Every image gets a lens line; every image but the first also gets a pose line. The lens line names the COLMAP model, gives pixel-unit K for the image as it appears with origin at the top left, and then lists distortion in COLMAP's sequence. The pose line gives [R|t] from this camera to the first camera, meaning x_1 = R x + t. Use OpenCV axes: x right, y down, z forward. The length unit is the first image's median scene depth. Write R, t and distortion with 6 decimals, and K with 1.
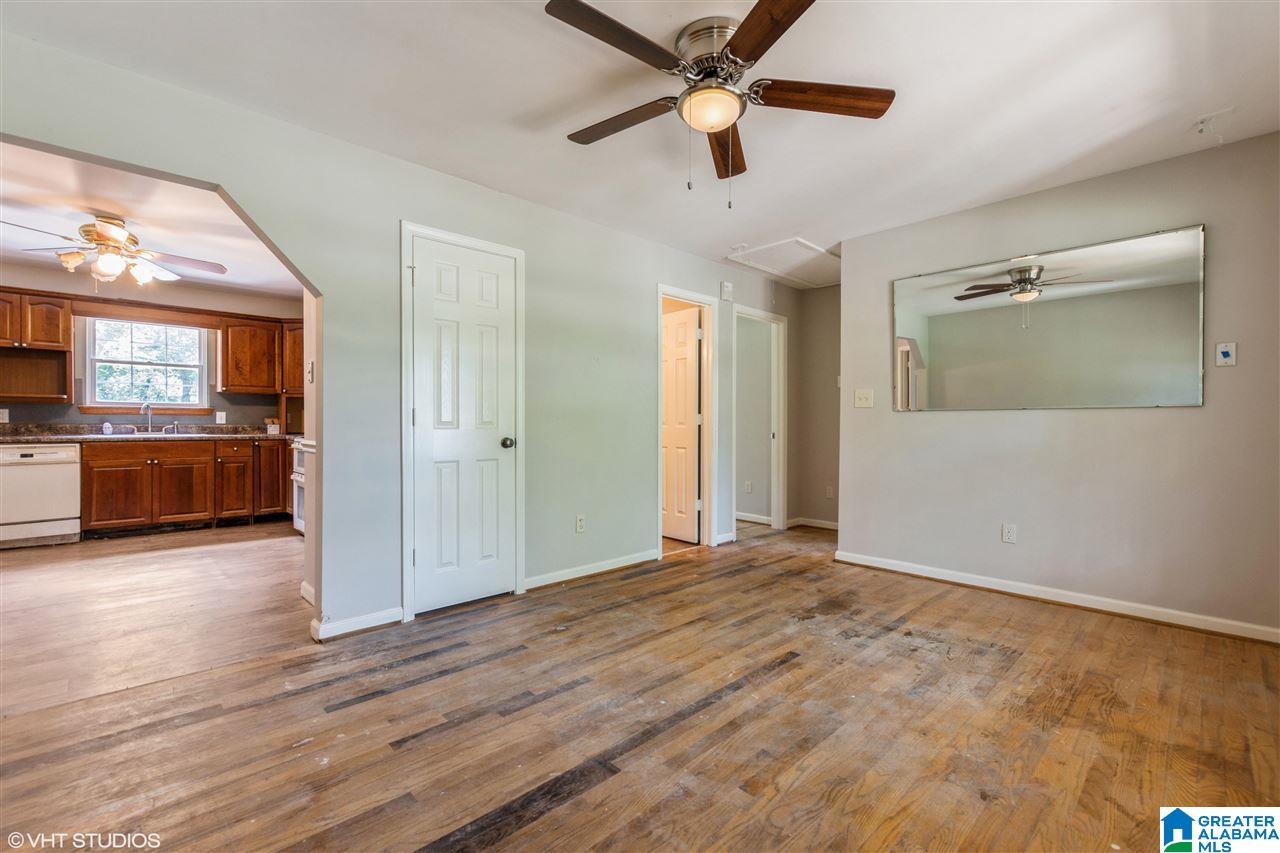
lens RADIAL K [[557.9, 0, 643.4], [0, 557.9, 423.1], [0, 0, 1]] dist [-0.002159, -0.000429]
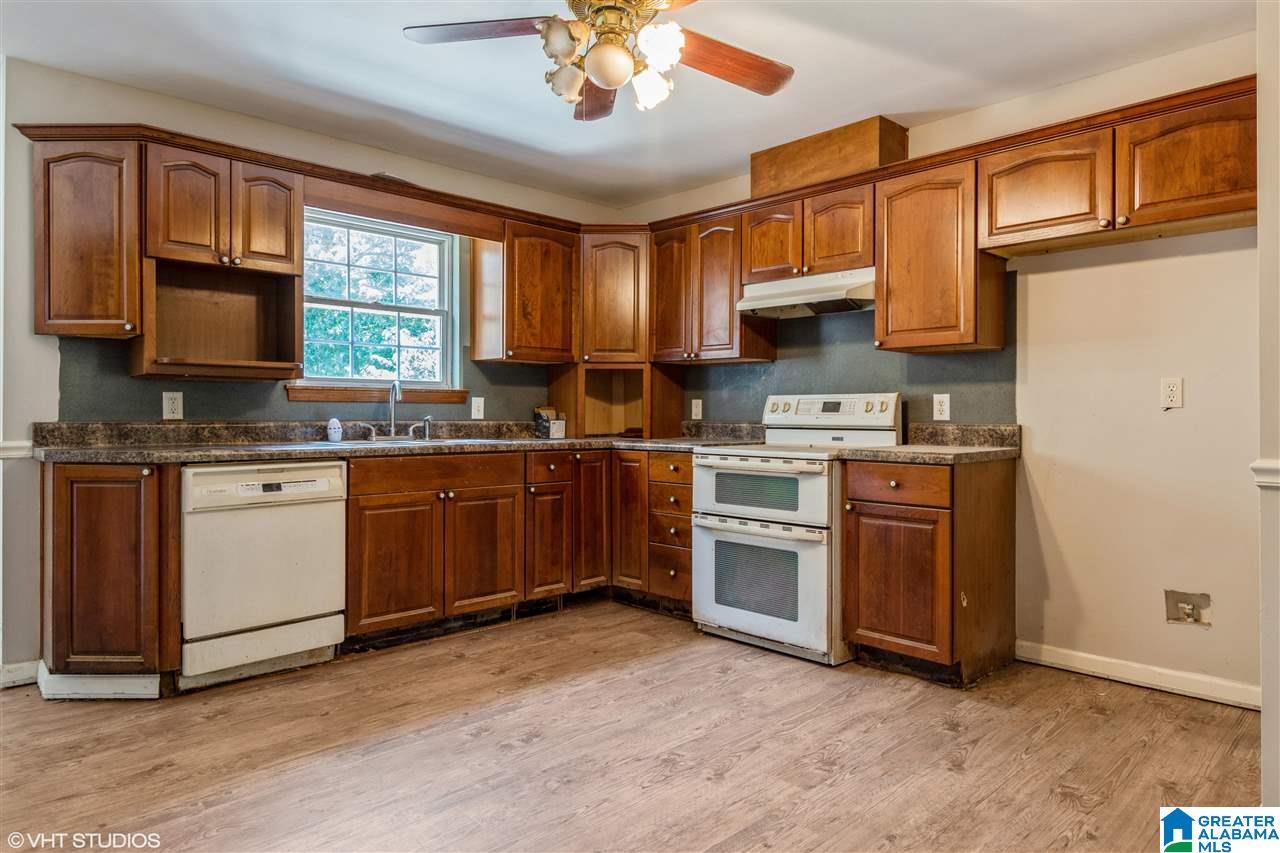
lens RADIAL K [[777.1, 0, 637.4], [0, 777.1, 414.5], [0, 0, 1]] dist [-0.001035, -0.000413]
pose [[0.999971, -0.005415, -0.005268, -0.381818], [0.005400, 0.999981, -0.002999, -0.000307], [0.005284, 0.002970, 0.999982, 0.160866]]
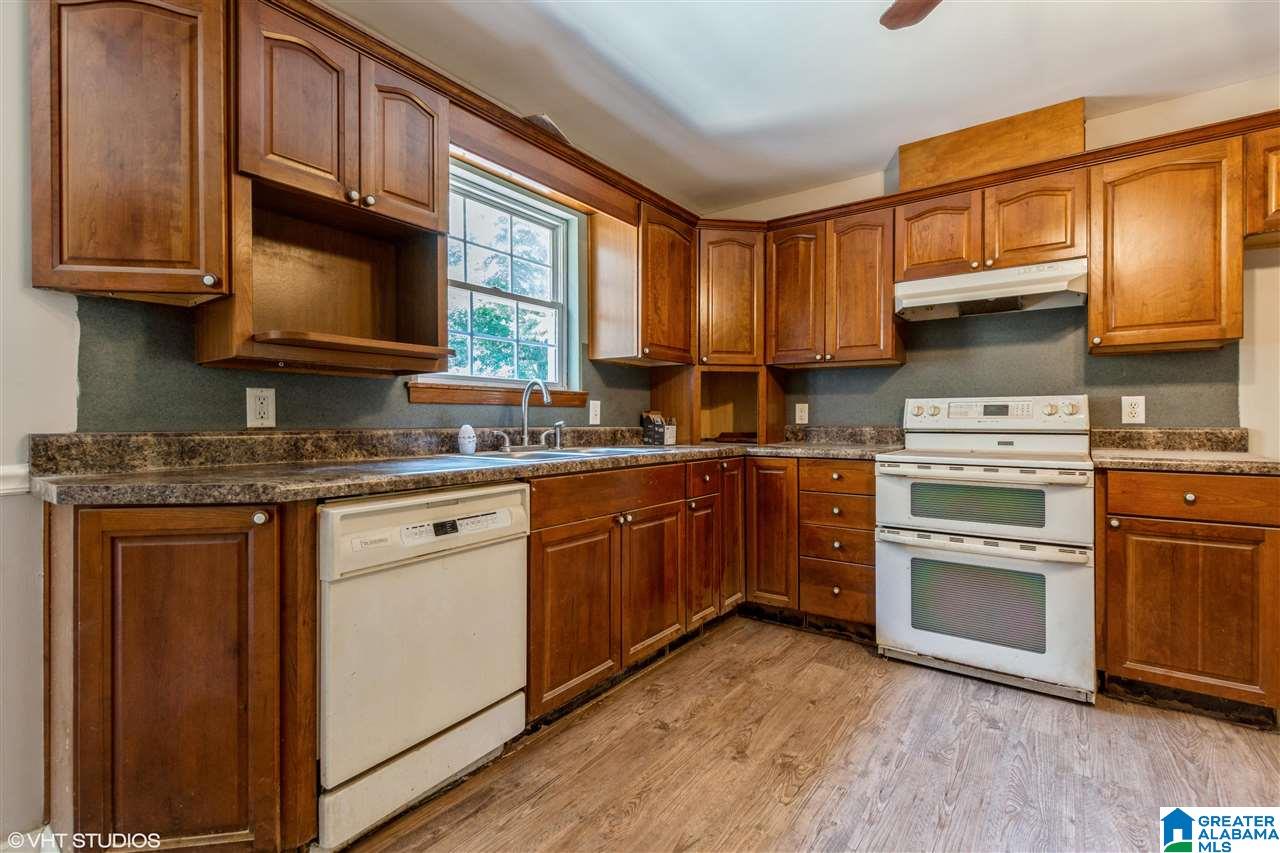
lens RADIAL K [[577.0, 0, 645.8], [0, 577.0, 419.3], [0, 0, 1]] dist [0.001829, -0.000412]
pose [[0.986360, -0.008988, 0.164355, -0.506736], [0.009610, 0.999949, -0.002988, -0.001157], [-0.164320, 0.004527, 0.986397, 0.314632]]
